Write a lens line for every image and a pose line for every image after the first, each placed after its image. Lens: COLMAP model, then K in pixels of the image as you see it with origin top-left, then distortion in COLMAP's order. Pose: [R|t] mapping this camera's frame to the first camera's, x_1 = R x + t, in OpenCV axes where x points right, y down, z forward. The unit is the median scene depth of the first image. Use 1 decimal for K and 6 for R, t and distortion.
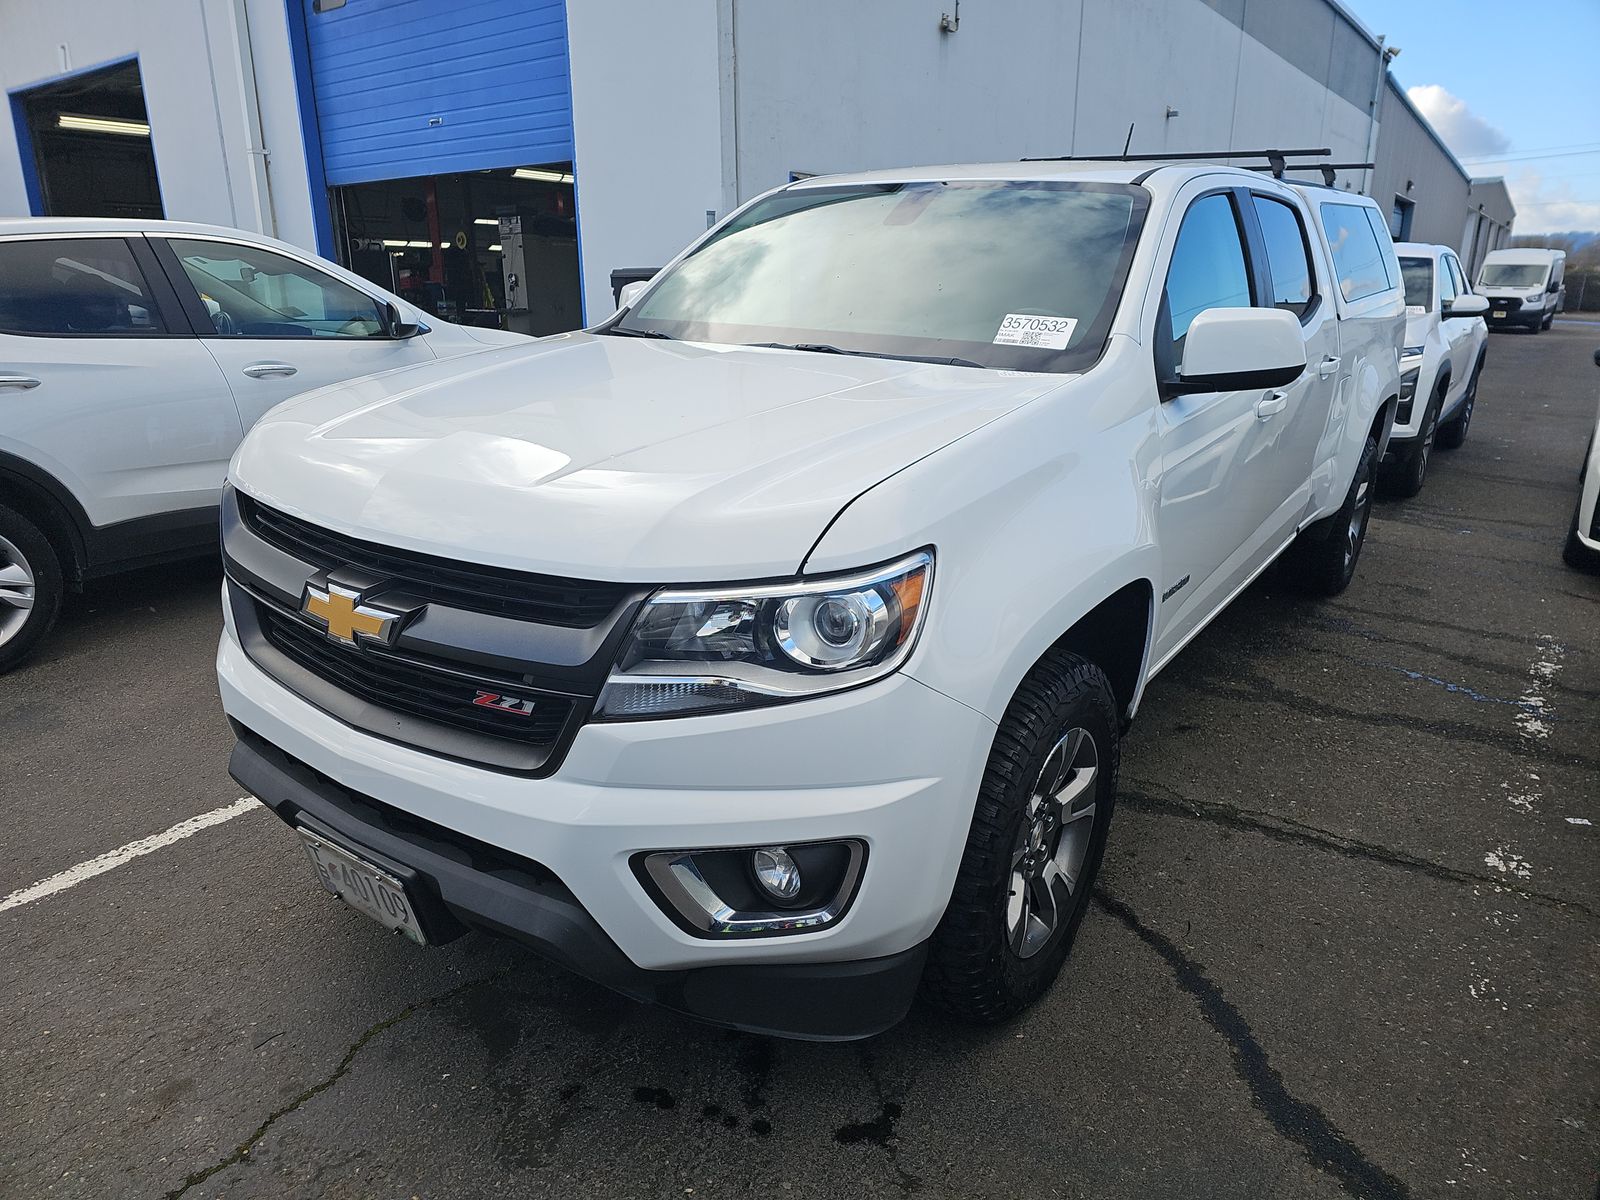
lens RADIAL K [[1048.3, 0, 800.0], [0, 1048.3, 600.0], [0, 0, 1]] dist [0.073206, -0.076633]
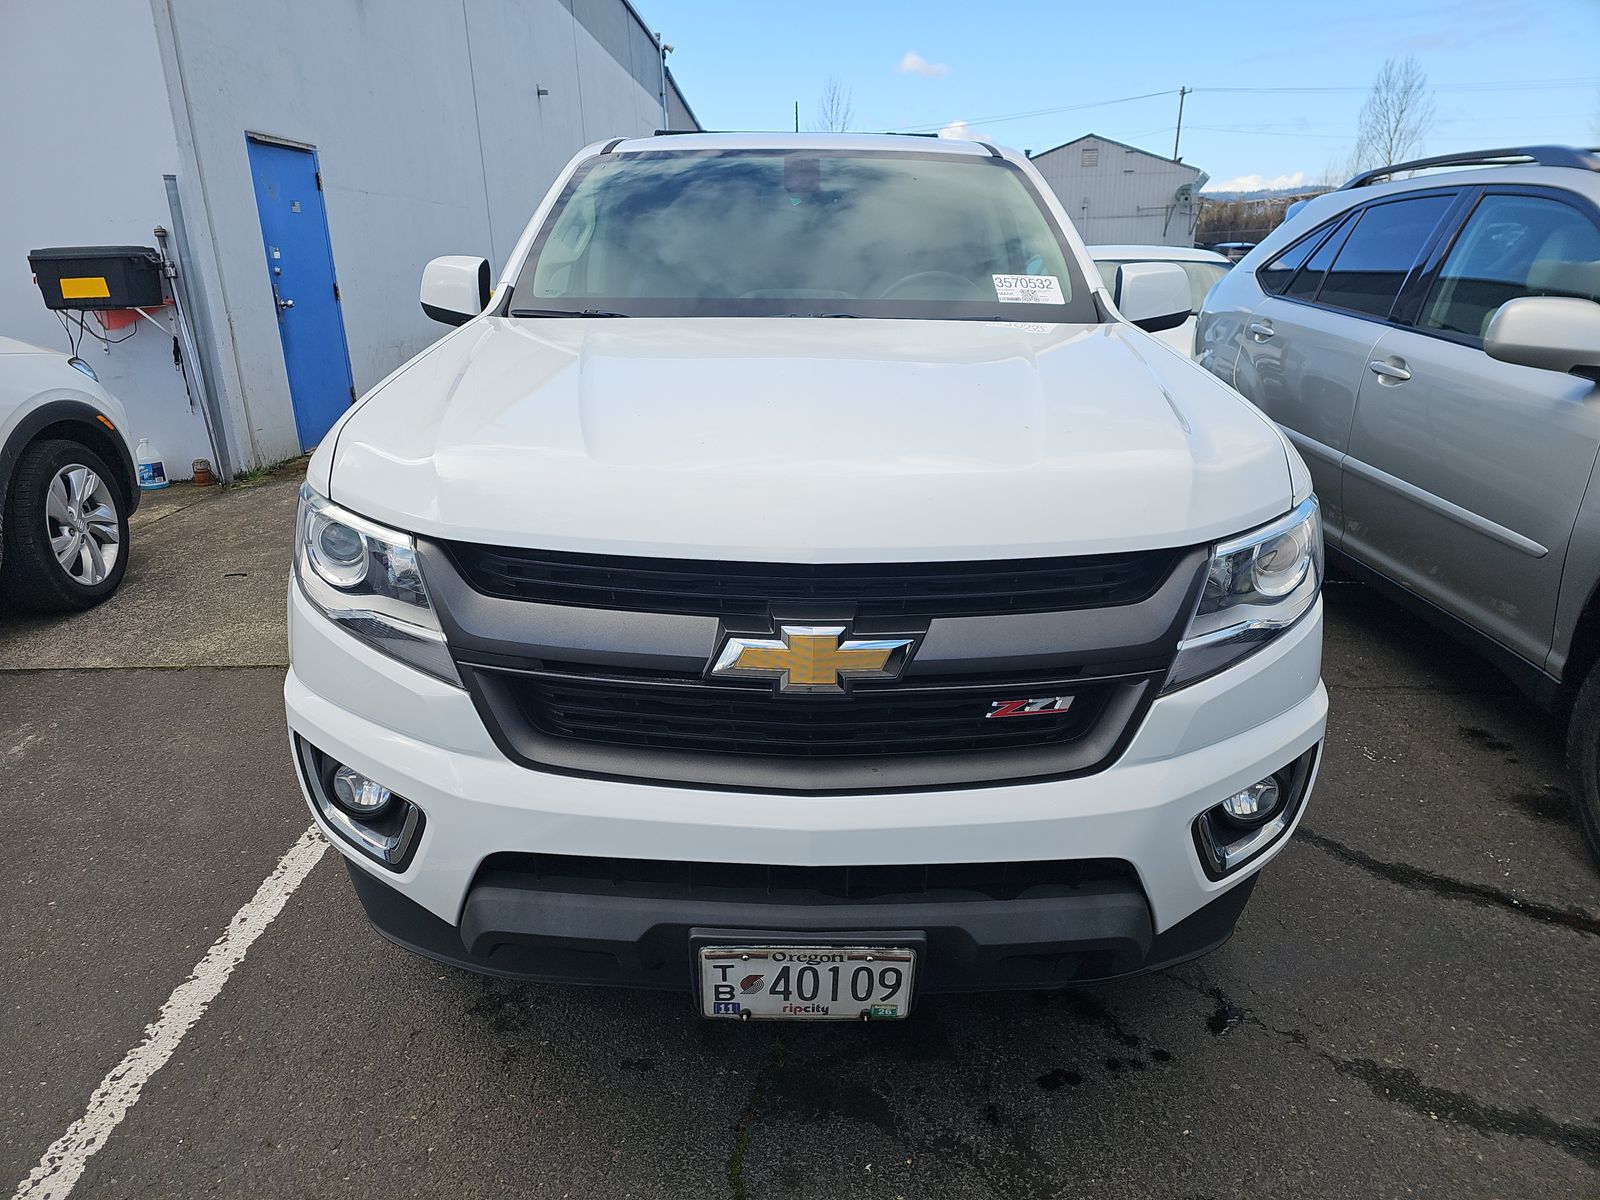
lens RADIAL K [[1051.1, 0, 802.3], [0, 1051.1, 579.6], [0, 0, 1]] dist [0.045655, -0.039418]
pose [[0.817331, -0.189074, 0.544262, -0.868507], [0.187526, 0.980486, 0.059004, -0.095574], [-0.544797, 0.053838, 0.836838, 0.320803]]
